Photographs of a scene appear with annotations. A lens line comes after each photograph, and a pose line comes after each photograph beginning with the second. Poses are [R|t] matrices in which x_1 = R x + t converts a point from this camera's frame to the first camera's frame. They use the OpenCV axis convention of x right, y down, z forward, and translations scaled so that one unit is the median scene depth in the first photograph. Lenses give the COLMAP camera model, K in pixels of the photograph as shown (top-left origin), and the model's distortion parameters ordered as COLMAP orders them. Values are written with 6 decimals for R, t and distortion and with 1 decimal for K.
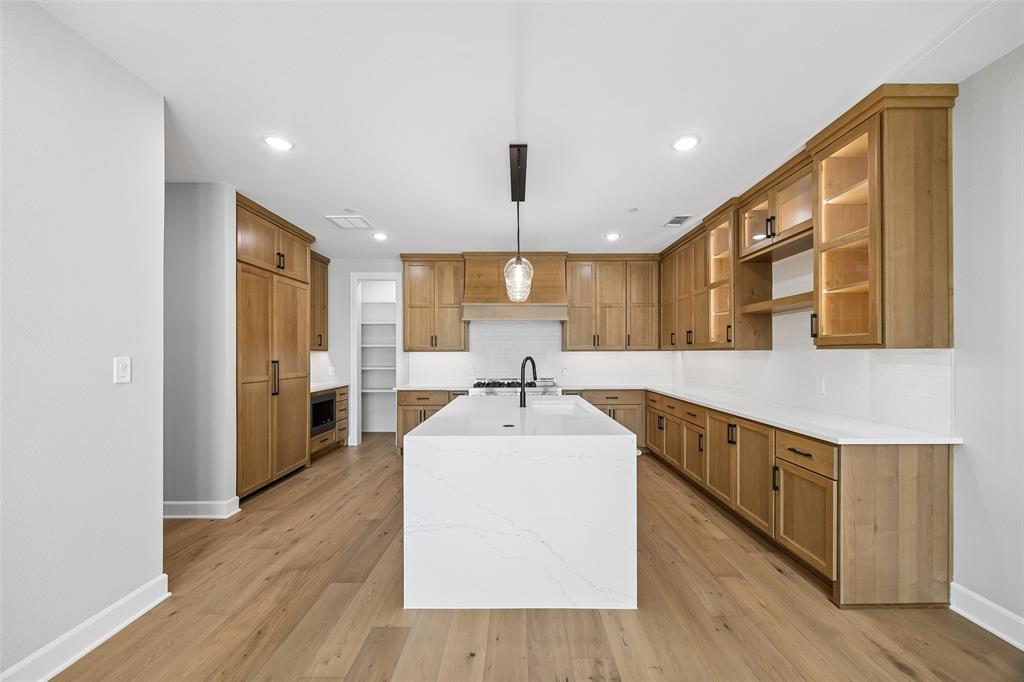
lens RADIAL K [[404.0, 0, 531.9], [0, 404.0, 350.3], [0, 0, 1]] dist [-0.001523, -0.000205]
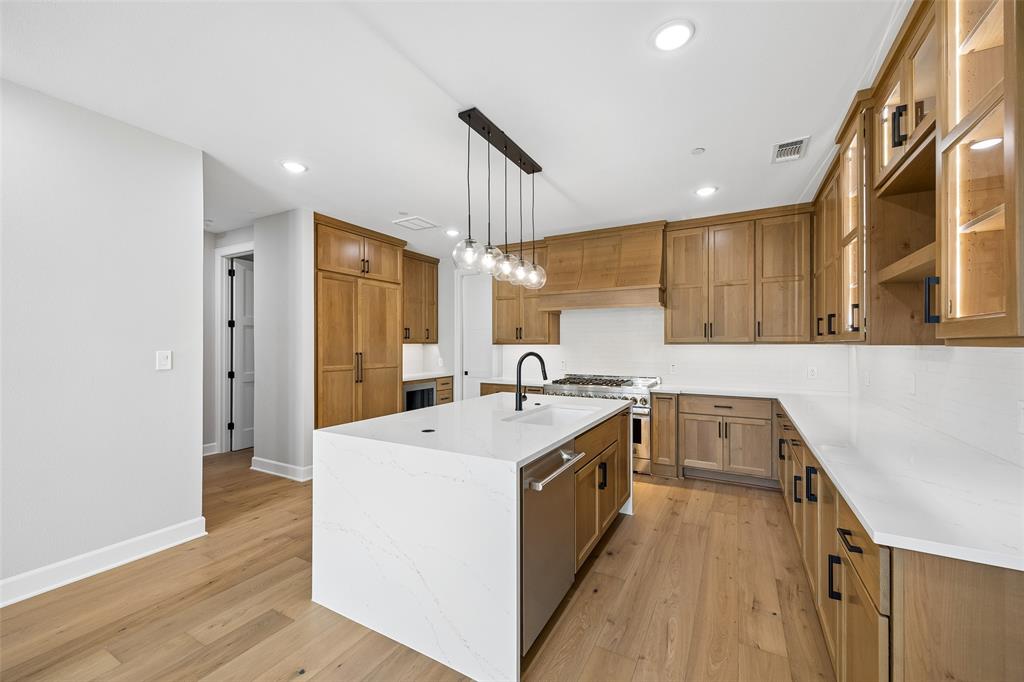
lens RADIAL K [[418.7, 0, 506.4], [0, 418.7, 339.8], [0, 0, 1]] dist [0.005522, -0.000083]
pose [[0.860590, -0.003335, -0.509288, 0.342096], [0.001642, 0.999992, -0.003773, -0.005925], [0.509296, 0.002411, 0.860588, 0.179332]]
